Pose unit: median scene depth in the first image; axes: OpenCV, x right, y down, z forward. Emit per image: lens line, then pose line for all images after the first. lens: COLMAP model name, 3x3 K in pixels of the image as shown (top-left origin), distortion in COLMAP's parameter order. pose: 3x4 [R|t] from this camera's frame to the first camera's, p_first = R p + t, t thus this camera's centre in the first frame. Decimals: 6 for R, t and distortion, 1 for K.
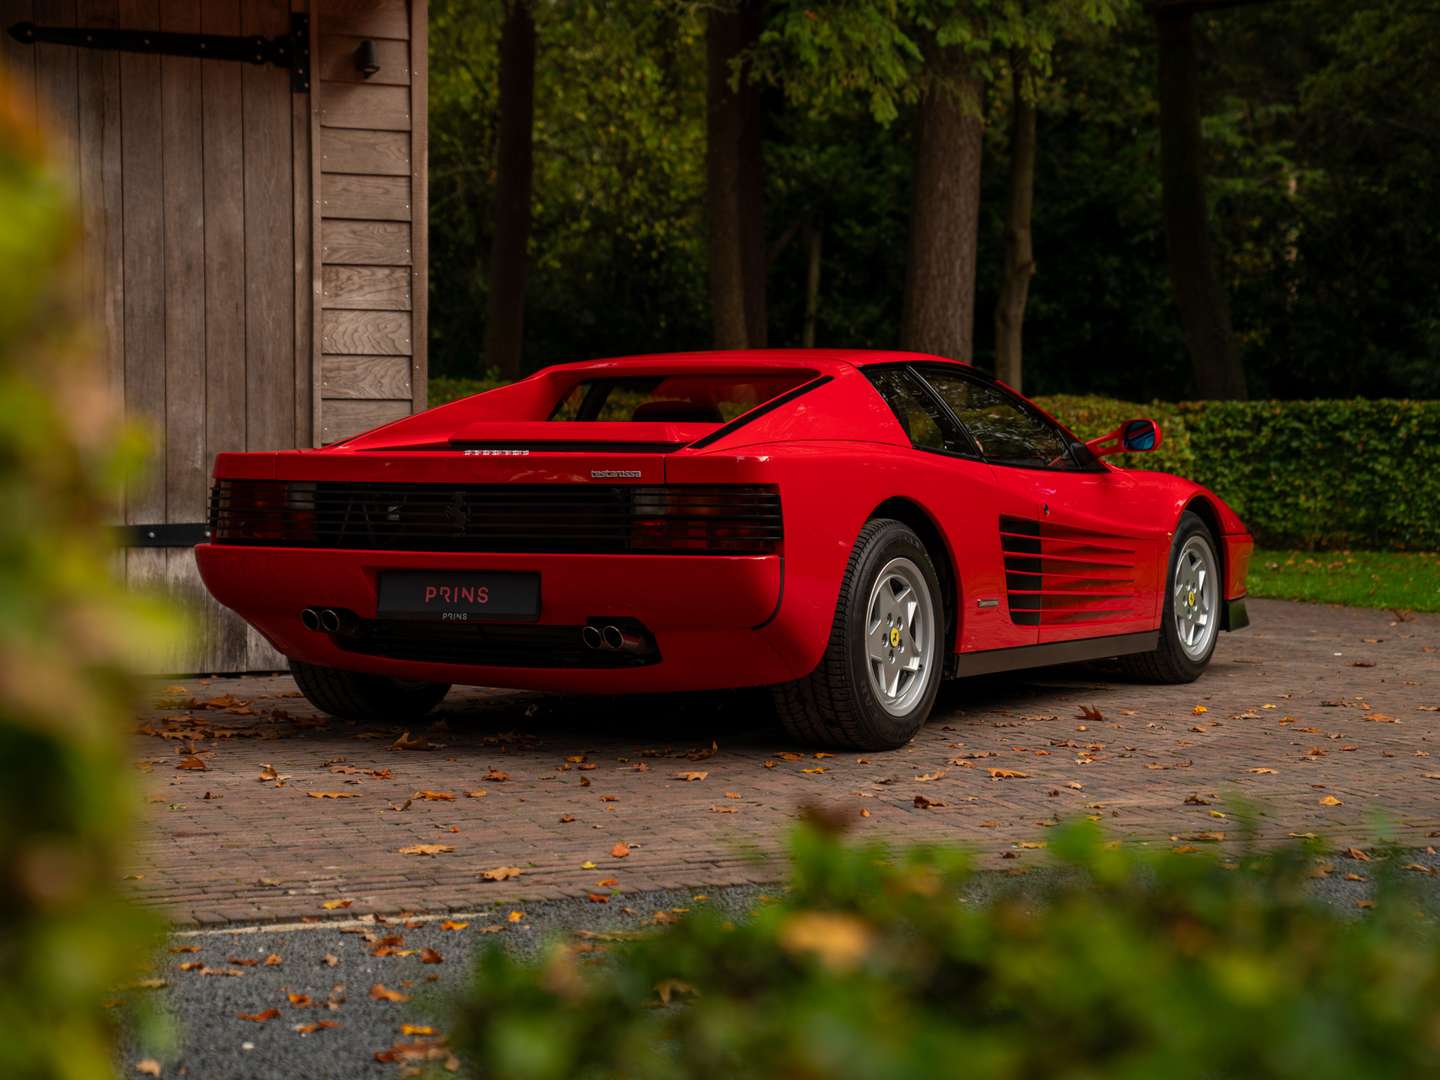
lens RADIAL K [[2905.7, 0, 720.0], [0, 2905.7, 540.0], [0, 0, 1]] dist [0.313328, 0.390301]
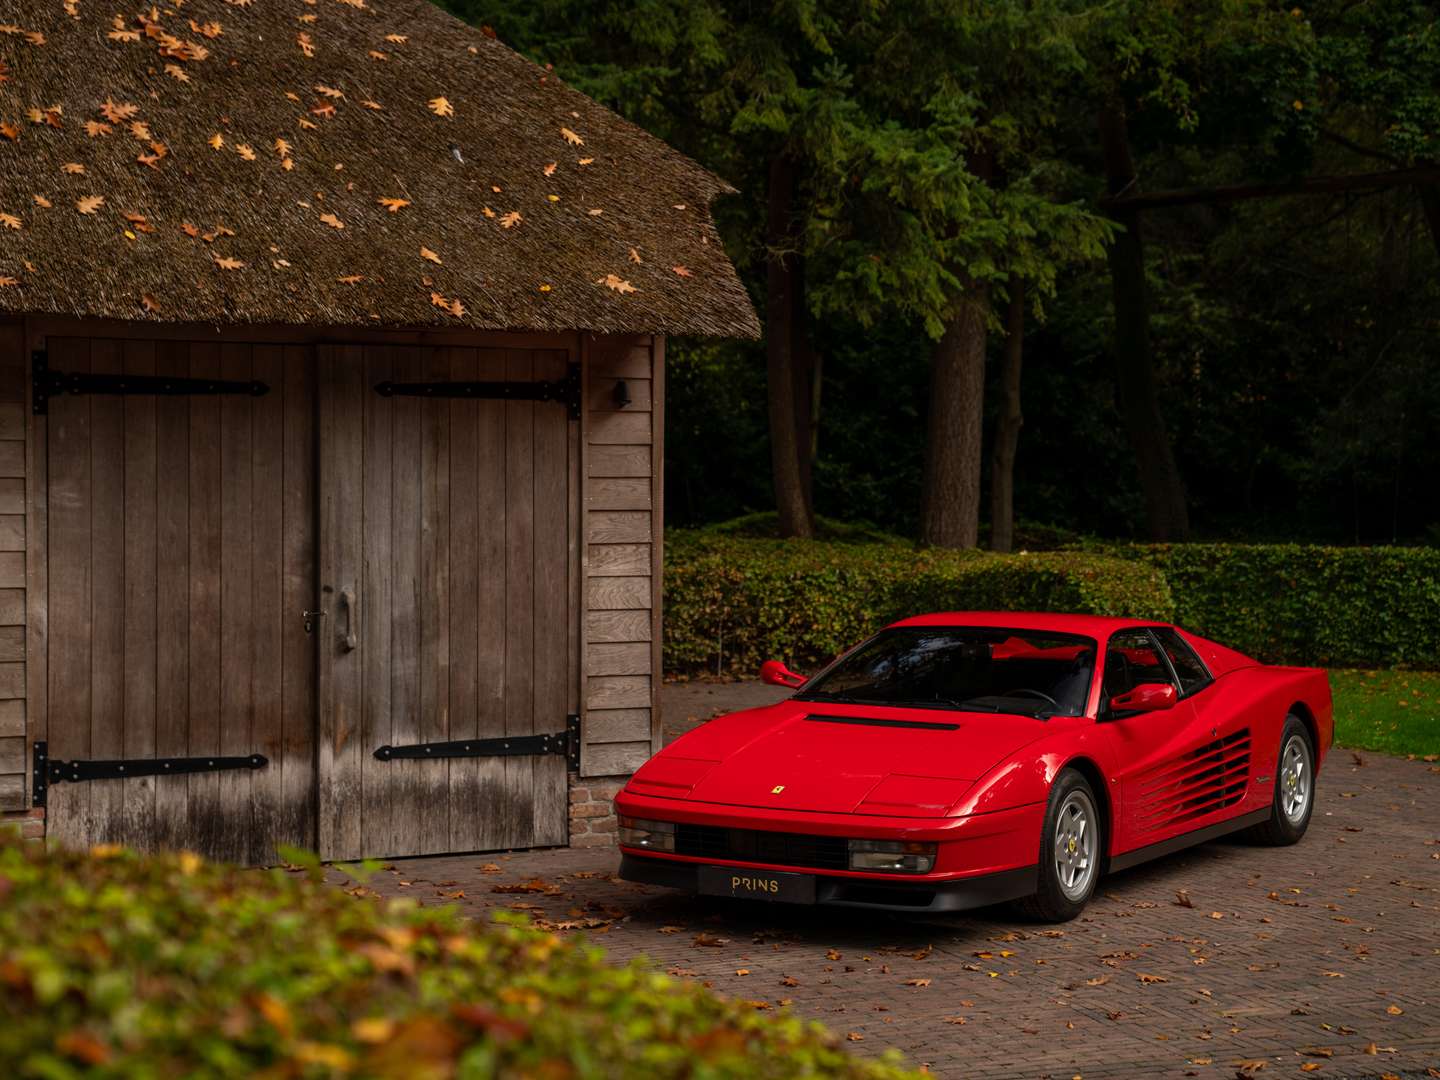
lens RADIAL K [[2462.6, 0, 720.0], [0, 2462.6, 540.0], [0, 0, 1]] dist [0.223184, 0.304774]
pose [[0.999867, -0.002540, 0.016131, -0.092833], [0.002572, 0.999995, -0.001925, -0.093433], [-0.016126, 0.001966, 0.999868, -0.140945]]
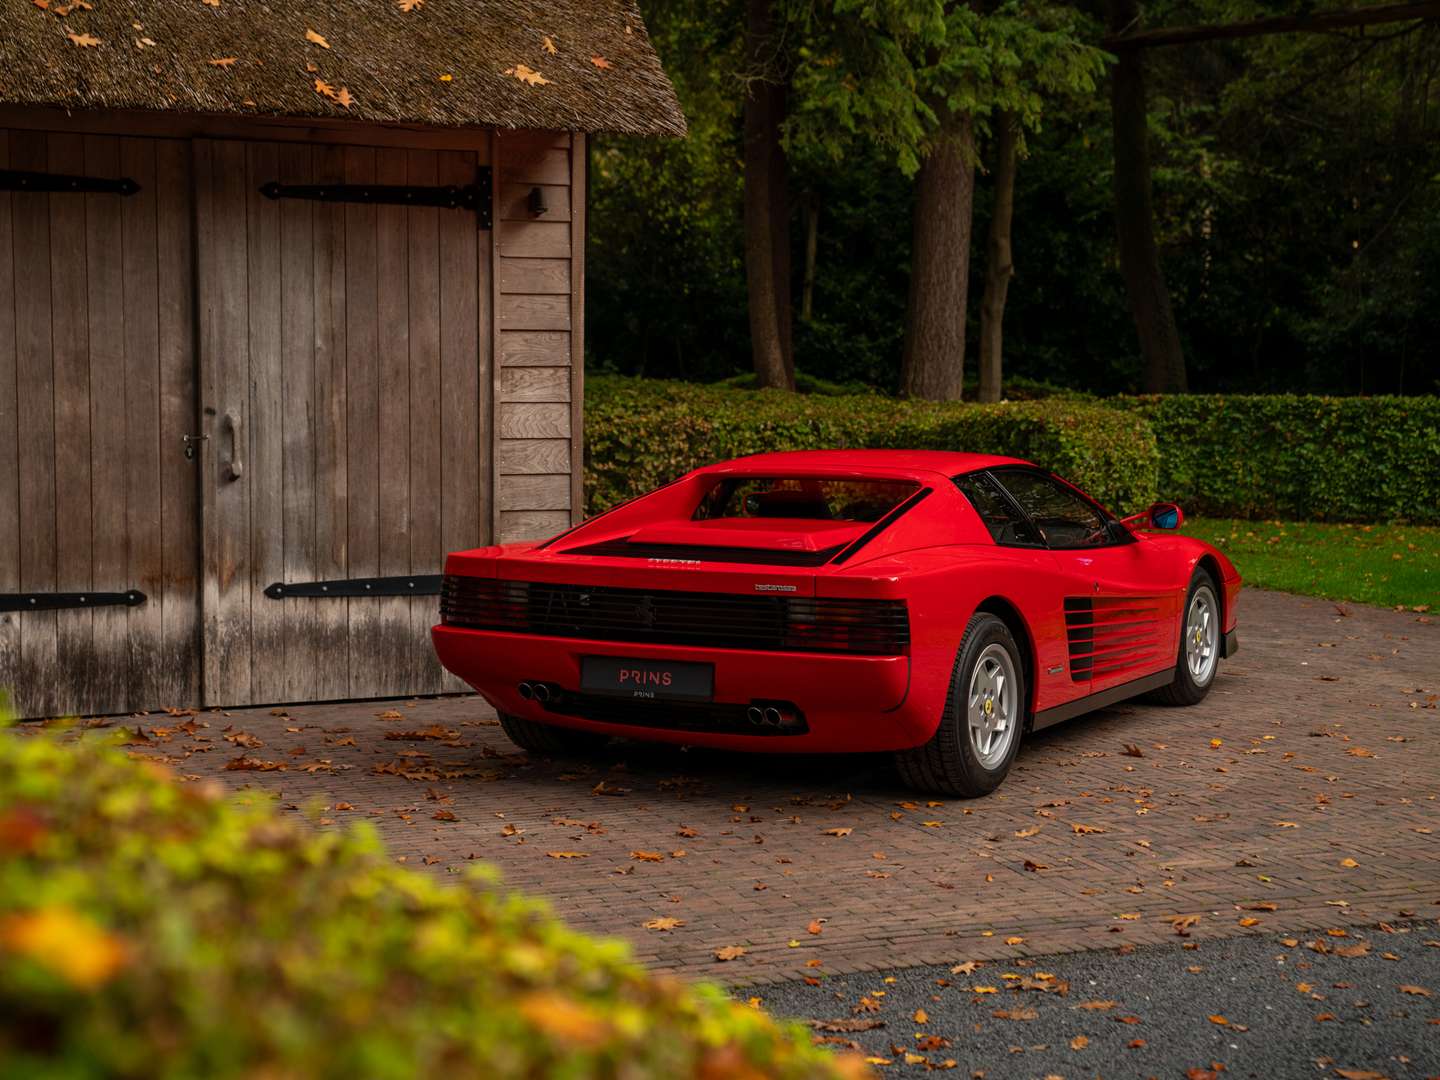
lens RADIAL K [[2462.6, 0, 720.0], [0, 2462.6, 540.0], [0, 0, 1]] dist [0.223184, 0.304774]
pose [[0.999957, 0.001193, 0.009196, -0.052063], [-0.001628, 0.998875, 0.047402, -0.070310], [-0.009129, -0.047415, 0.998834, -0.051421]]
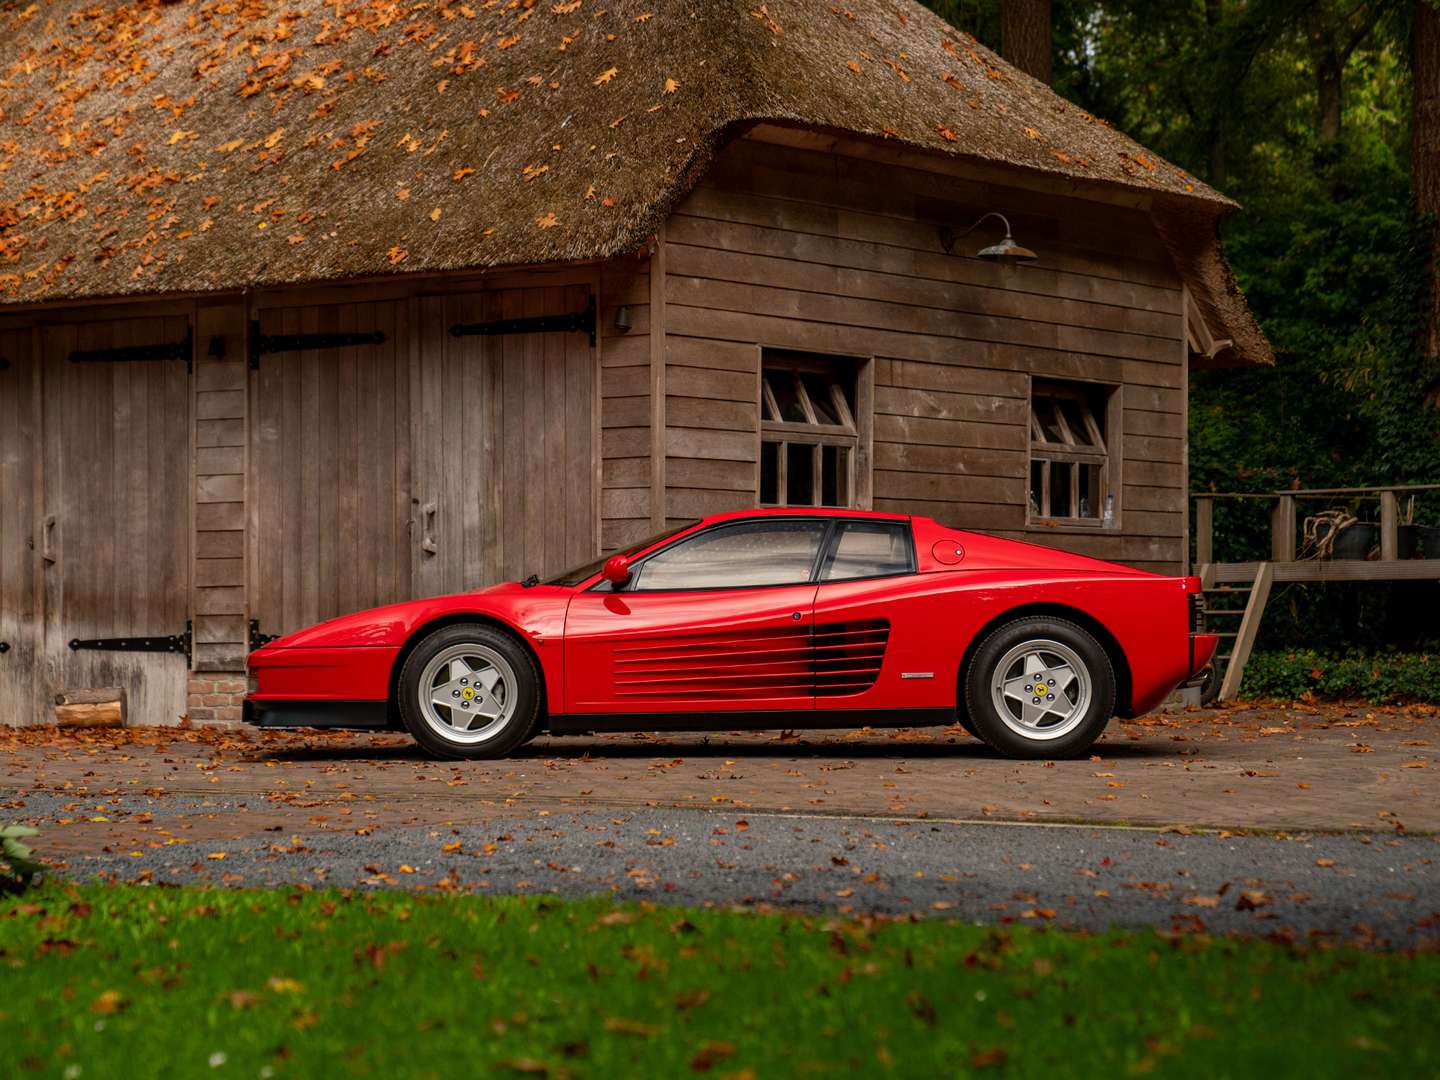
lens RADIAL K [[3447.3, 0, 715.5], [0, 3447.3, 523.0], [0, 0, 1]] dist [0.373067, -0.029438]
pose [[0.522438, -0.029865, -0.852154, 1.380681], [-0.018151, 0.998770, -0.046132, 0.017945], [0.852484, 0.039569, 0.521254, 0.138540]]
